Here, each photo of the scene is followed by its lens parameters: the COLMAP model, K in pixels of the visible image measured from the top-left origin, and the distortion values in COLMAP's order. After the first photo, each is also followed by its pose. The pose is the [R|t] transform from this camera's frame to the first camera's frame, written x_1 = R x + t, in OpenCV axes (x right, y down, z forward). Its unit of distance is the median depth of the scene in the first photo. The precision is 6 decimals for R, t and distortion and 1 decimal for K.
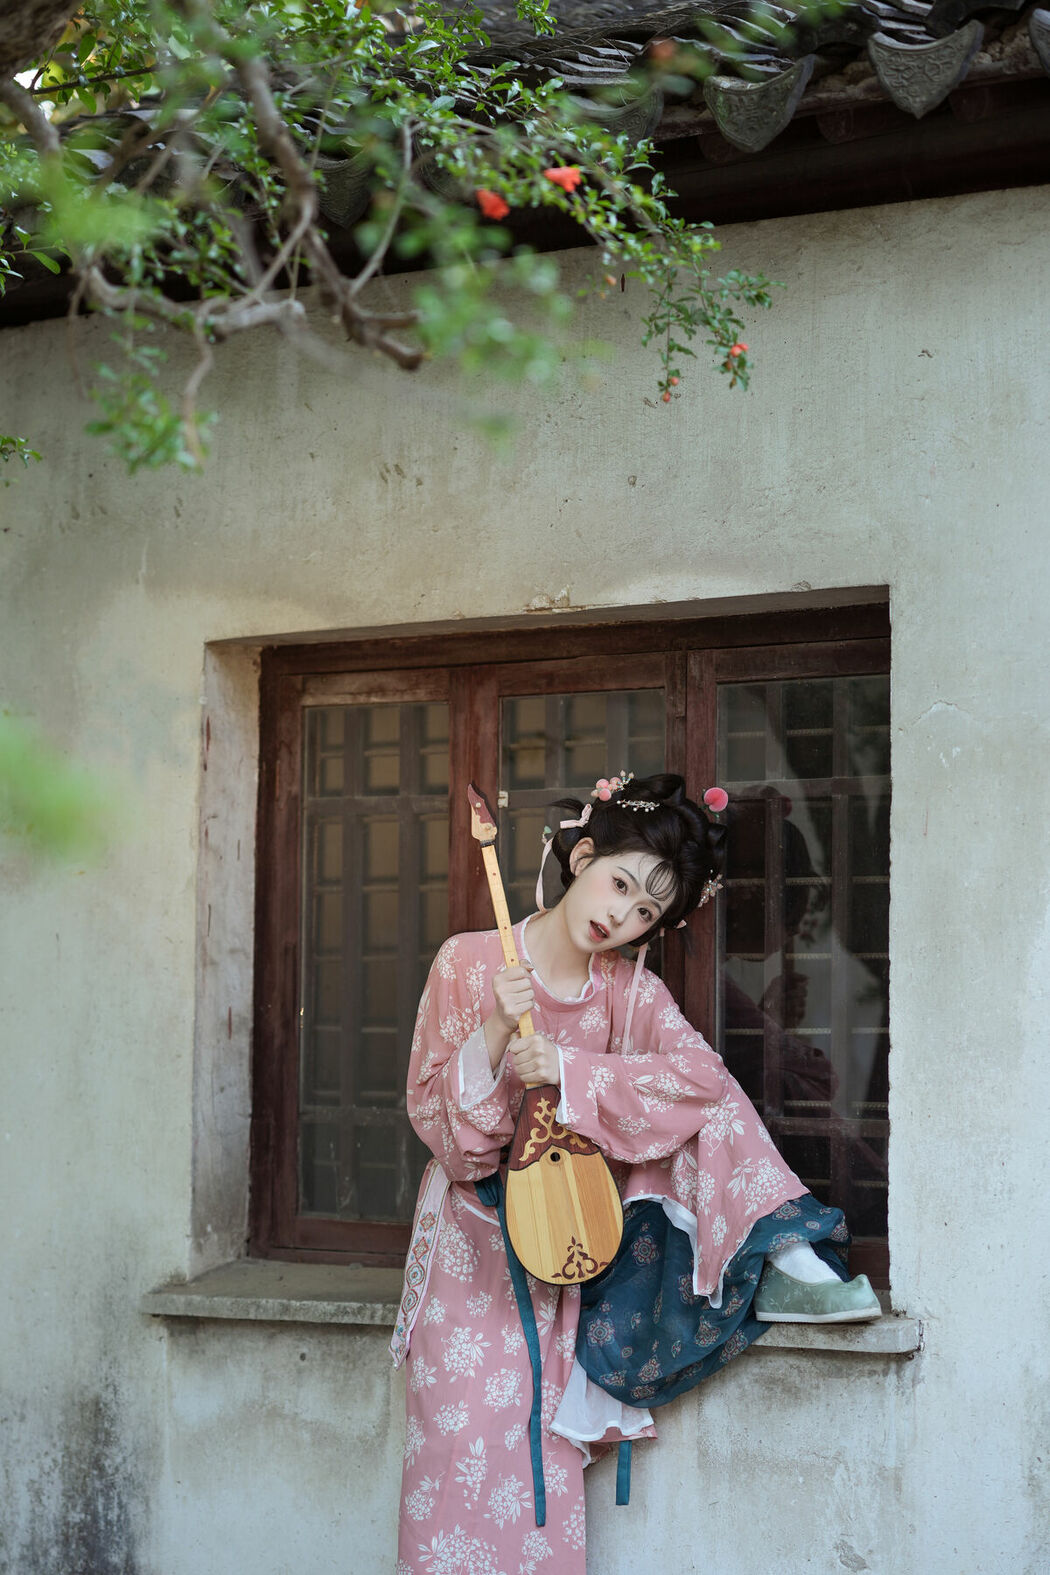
lens RADIAL K [[3800.8, 0, 525.0], [0, 3800.8, 787.5], [0, 0, 1]] dist [0.117840, 0.553608]
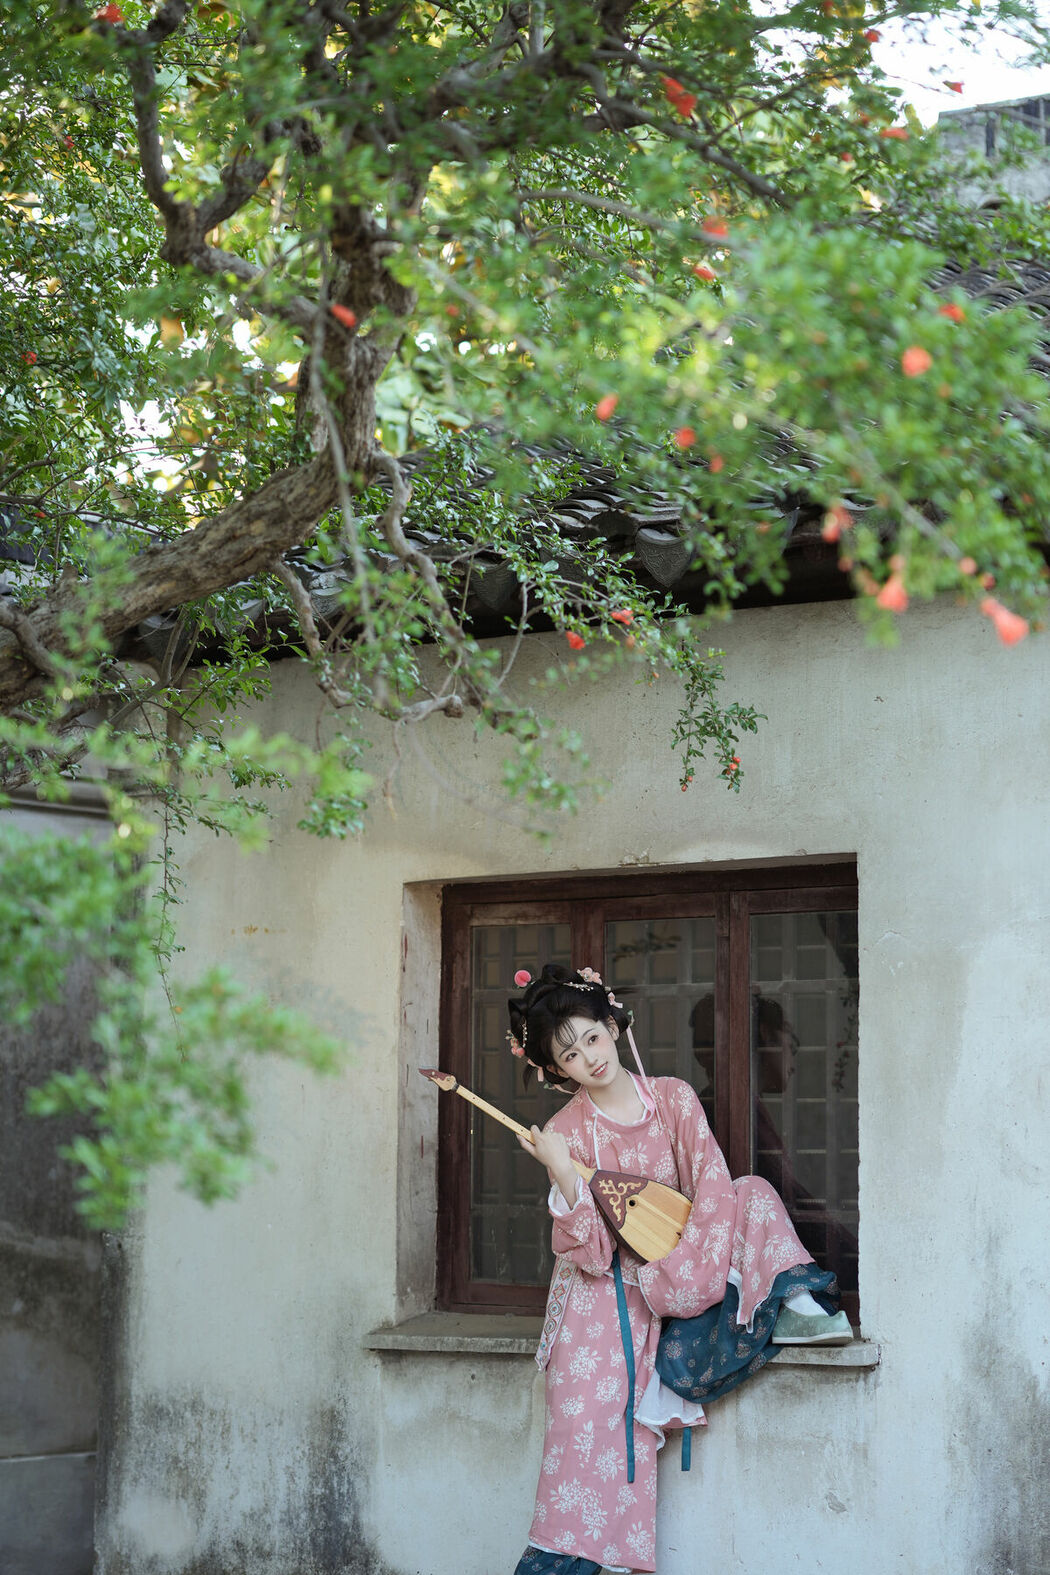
lens RADIAL K [[3800.8, 0, 525.0], [0, 3800.8, 787.5], [0, 0, 1]] dist [0.117840, 0.553608]
pose [[0.998450, -0.008439, -0.055014, 0.044094], [0.006692, 0.999470, -0.031847, -0.029502], [0.055254, 0.031429, 0.997978, -0.464829]]
